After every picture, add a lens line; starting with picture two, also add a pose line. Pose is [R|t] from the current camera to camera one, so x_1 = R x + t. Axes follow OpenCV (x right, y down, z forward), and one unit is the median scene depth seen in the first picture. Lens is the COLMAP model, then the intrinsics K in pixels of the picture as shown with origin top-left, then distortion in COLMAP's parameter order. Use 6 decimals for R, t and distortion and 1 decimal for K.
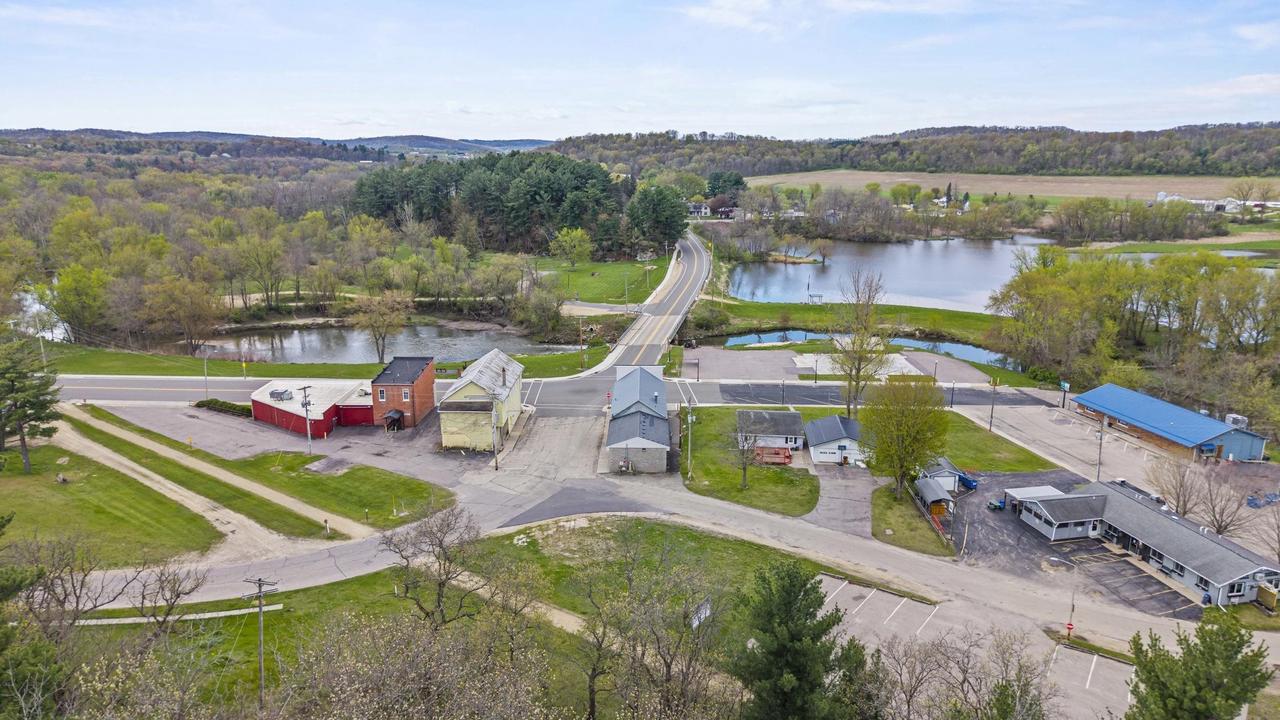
lens RADIAL K [[841.6, 0, 640.0], [0, 841.6, 360.0], [0, 0, 1]] dist [0.120375, -0.000710]
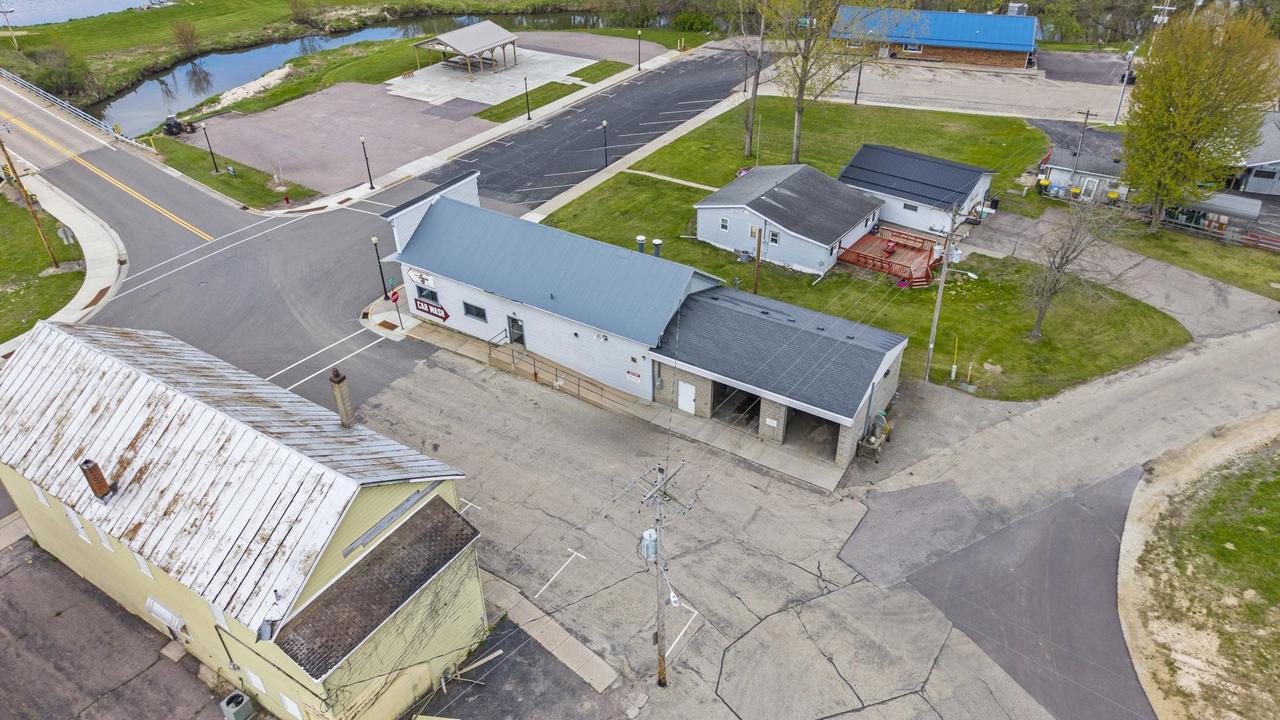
lens RADIAL K [[852.8, 0, 640.0], [0, 852.8, 360.0], [0, 0, 1]] dist [0.029257, -0.033861]
pose [[0.524568, -0.487580, 0.697921, -0.255522], [0.216822, 0.869243, 0.444302, -0.078662], [-0.823296, -0.081742, 0.561696, 0.667731]]
